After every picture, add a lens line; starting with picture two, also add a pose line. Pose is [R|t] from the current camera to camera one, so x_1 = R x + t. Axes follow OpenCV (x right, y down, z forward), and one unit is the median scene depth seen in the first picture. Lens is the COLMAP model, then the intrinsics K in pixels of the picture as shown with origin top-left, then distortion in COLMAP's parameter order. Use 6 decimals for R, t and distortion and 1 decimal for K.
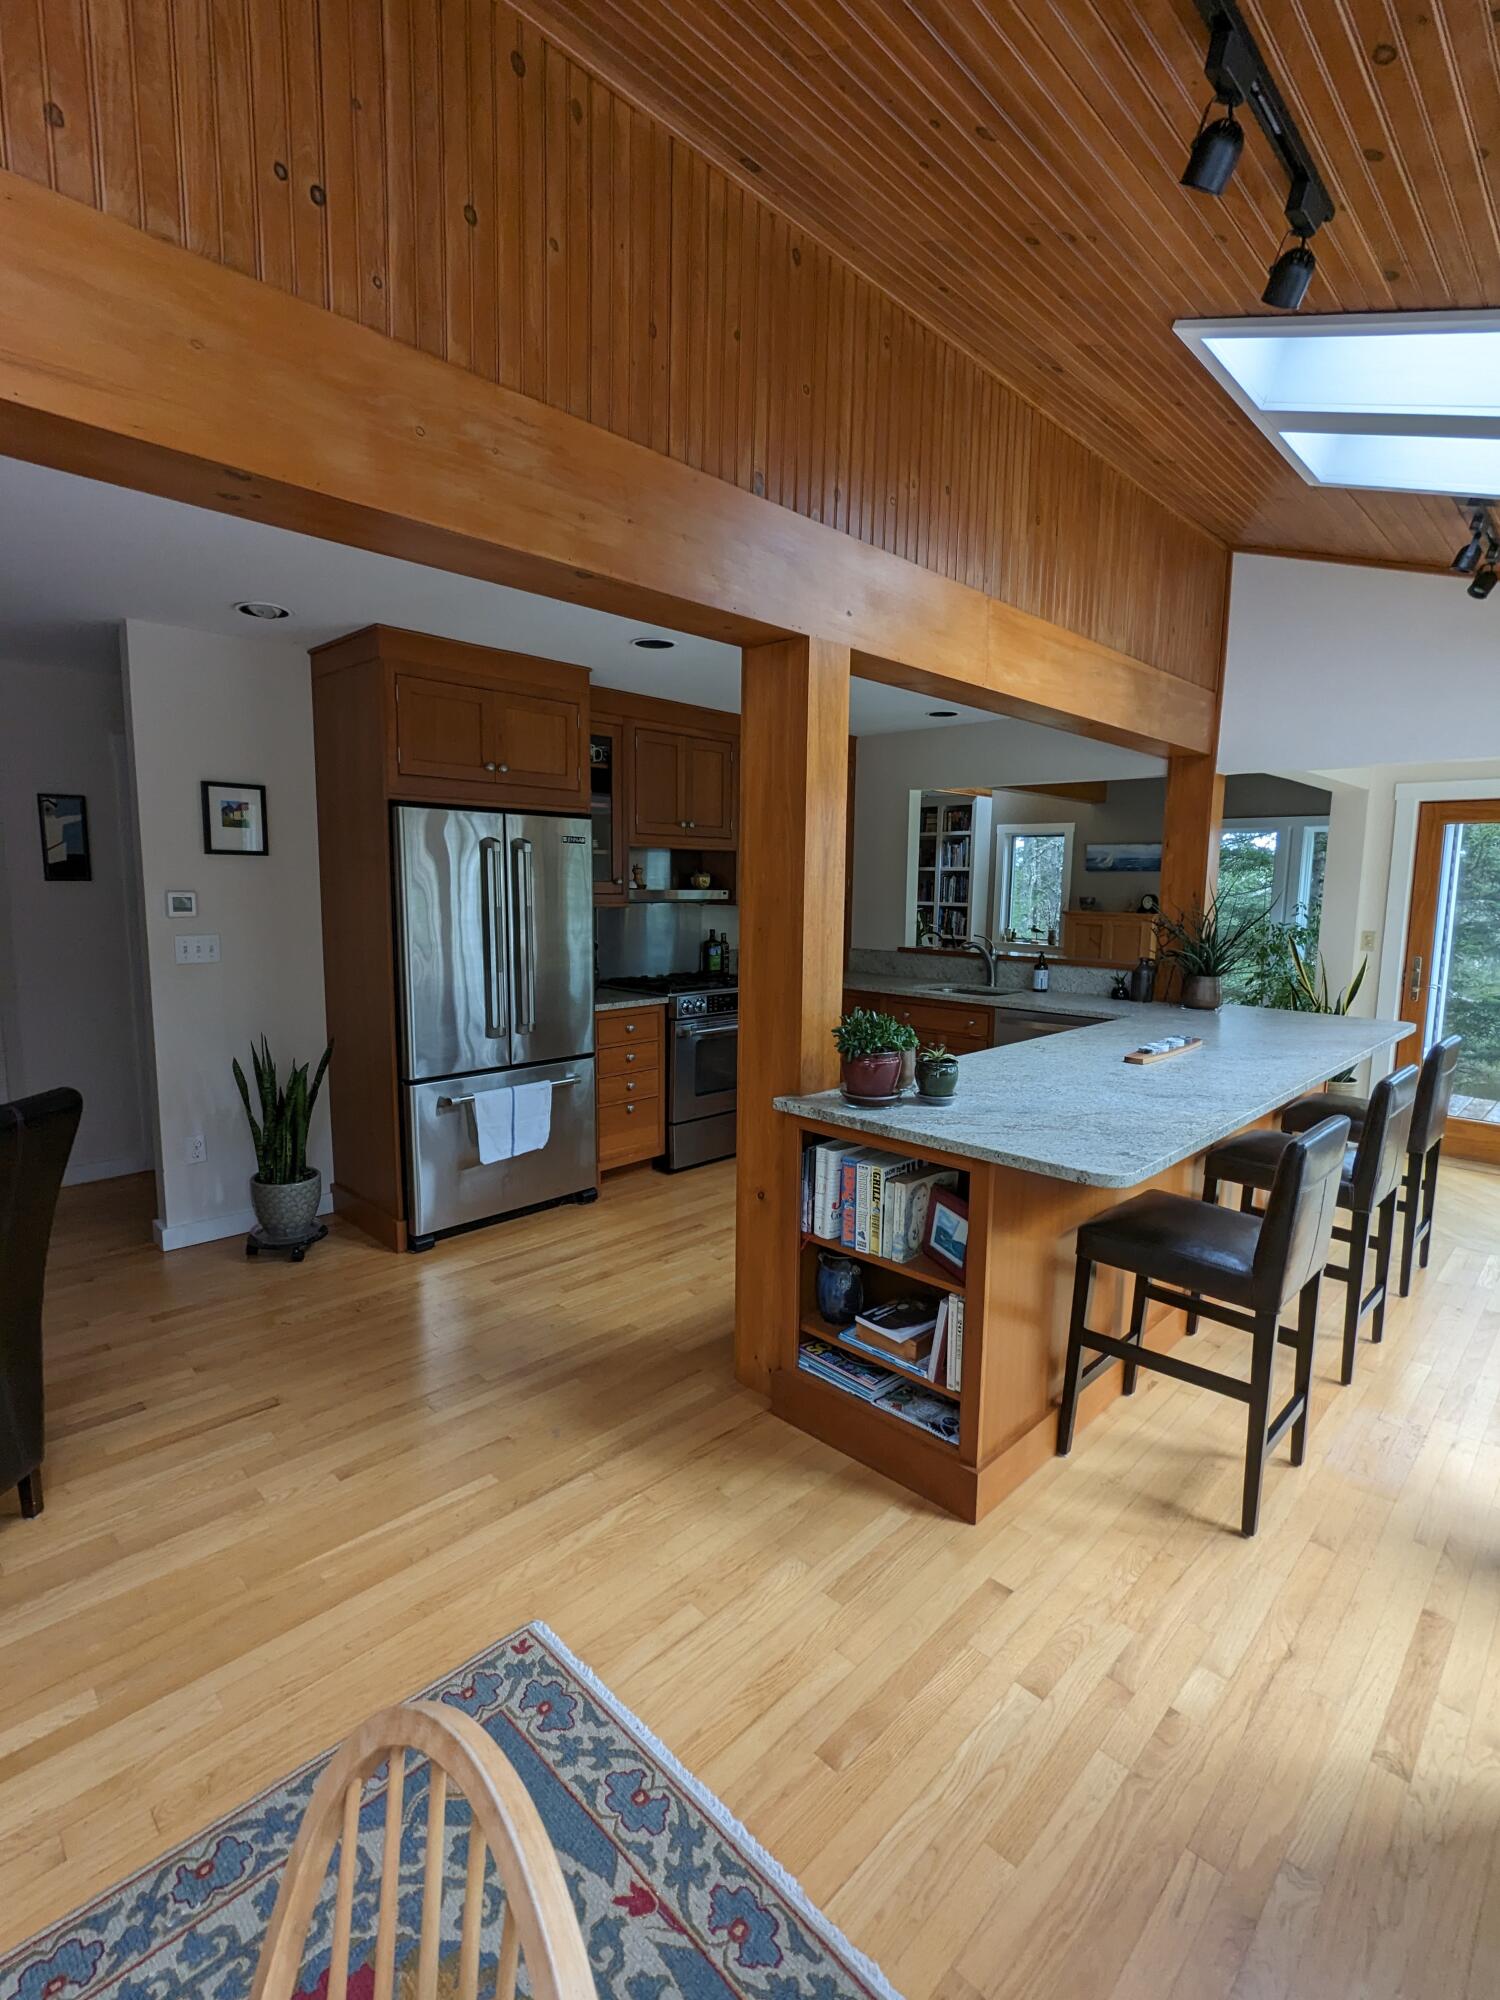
lens RADIAL K [[939.1, 0, 756.2], [0, 939.1, 1009.1], [0, 0, 1]] dist [-0.001788, -0.000723]
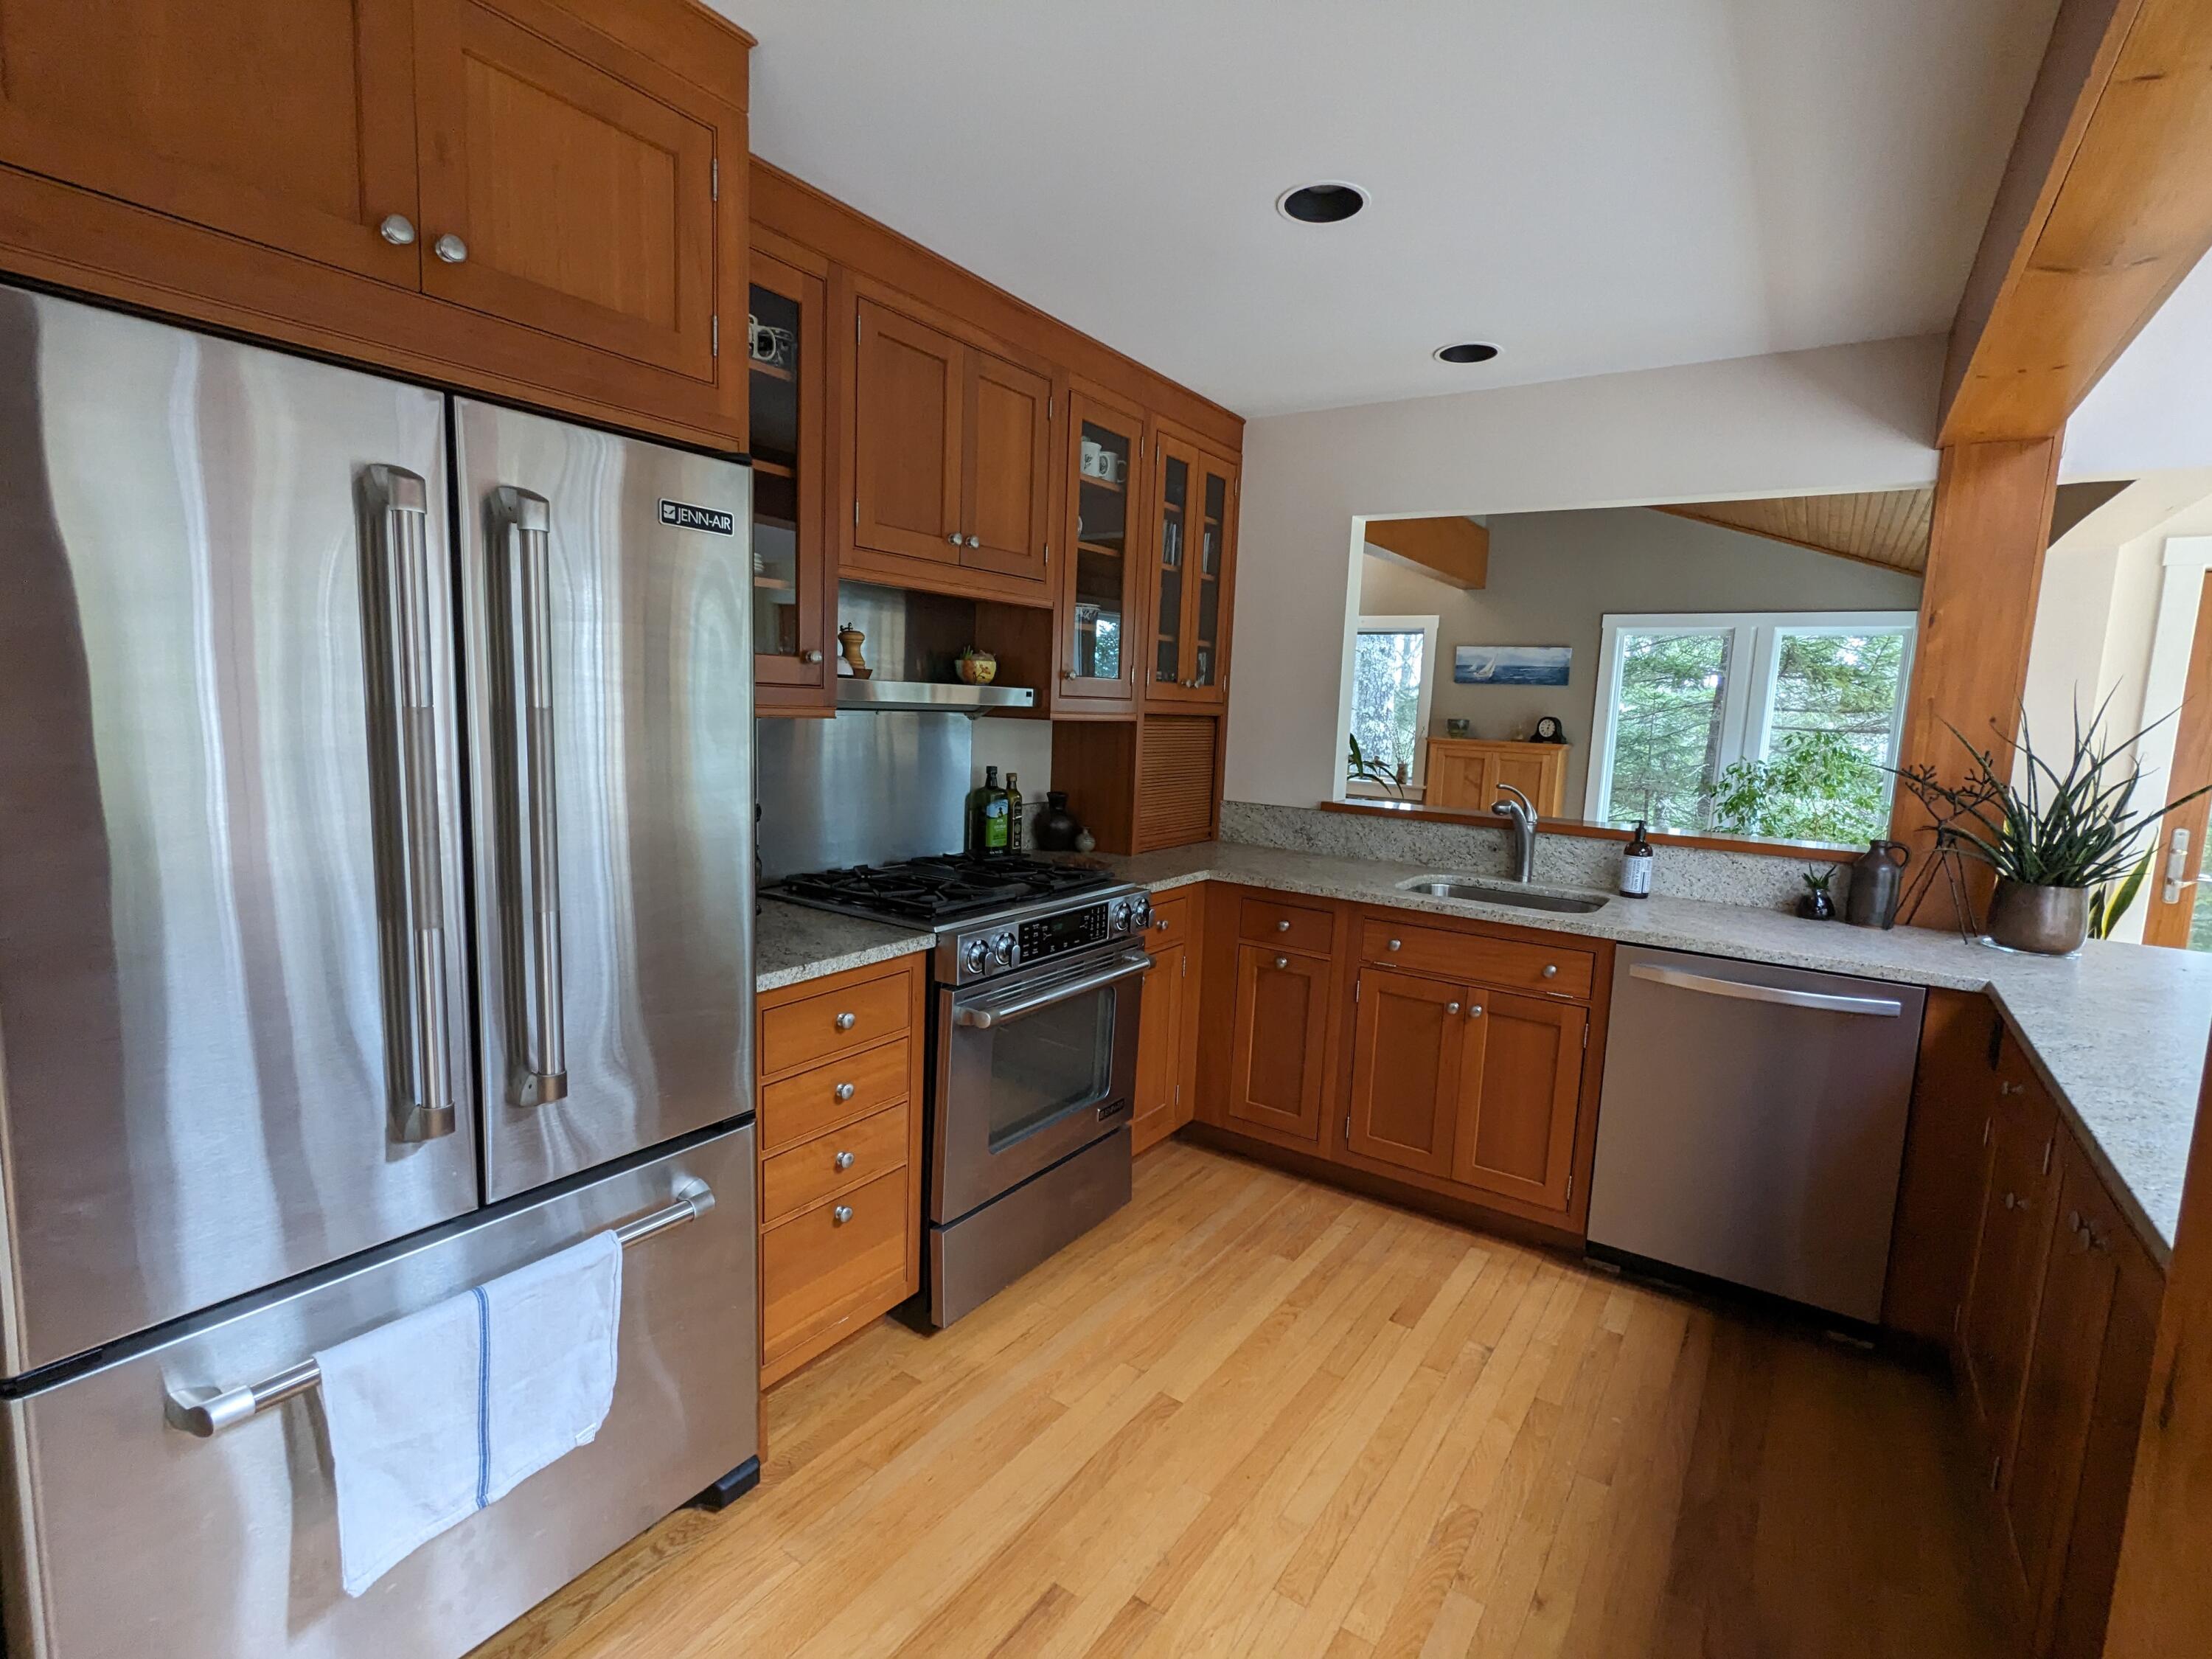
lens RADIAL K [[1038.6, 0, 1096.3], [0, 1038.6, 828.3], [0, 0, 1]] dist [-0.001788, -0.000723]
pose [[0.986992, 0.005490, 0.160676, -0.089828], [-0.004288, 0.999960, -0.007828, -0.052628], [-0.160712, 0.007037, 0.986976, 0.488329]]
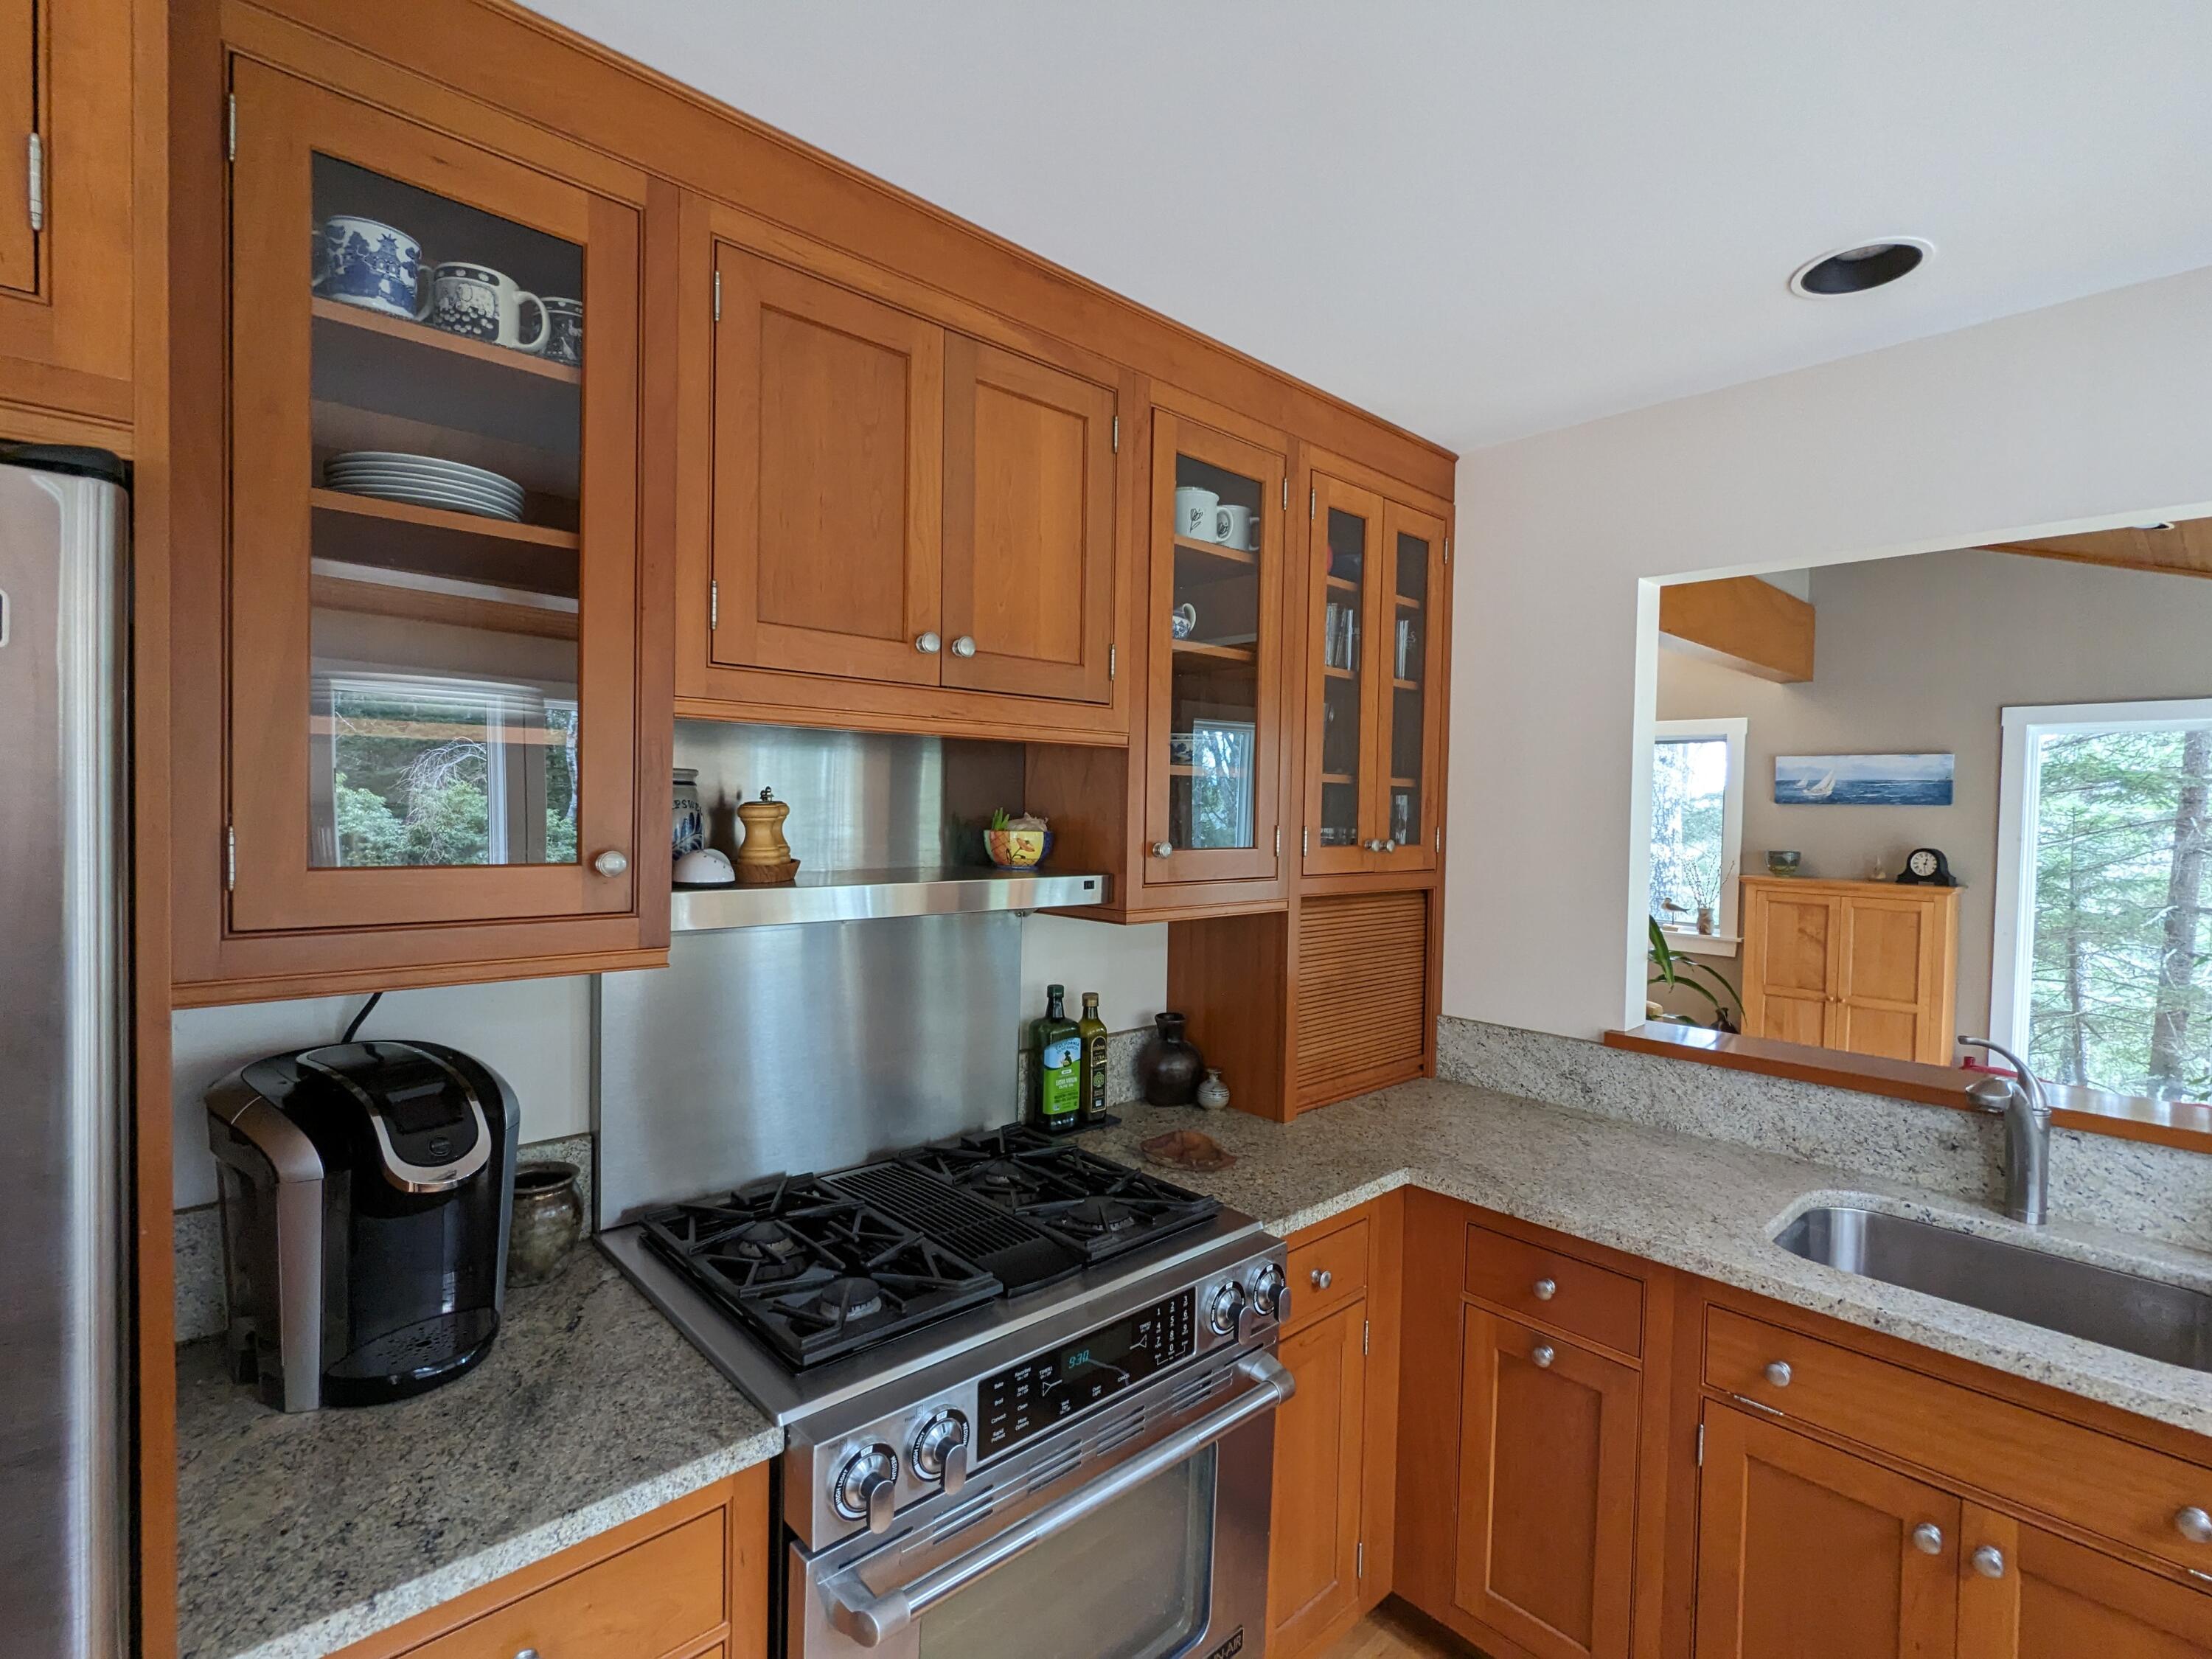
lens RADIAL K [[1038.6, 0, 1096.1], [0, 1038.6, 830.3], [0, 0, 1]] dist [-0.001788, -0.000723]
pose [[0.997753, 0.006048, -0.066729, -0.009547], [-0.013537, 0.993576, -0.112358, -0.109369], [0.065621, 0.113009, 0.991425, 0.705296]]
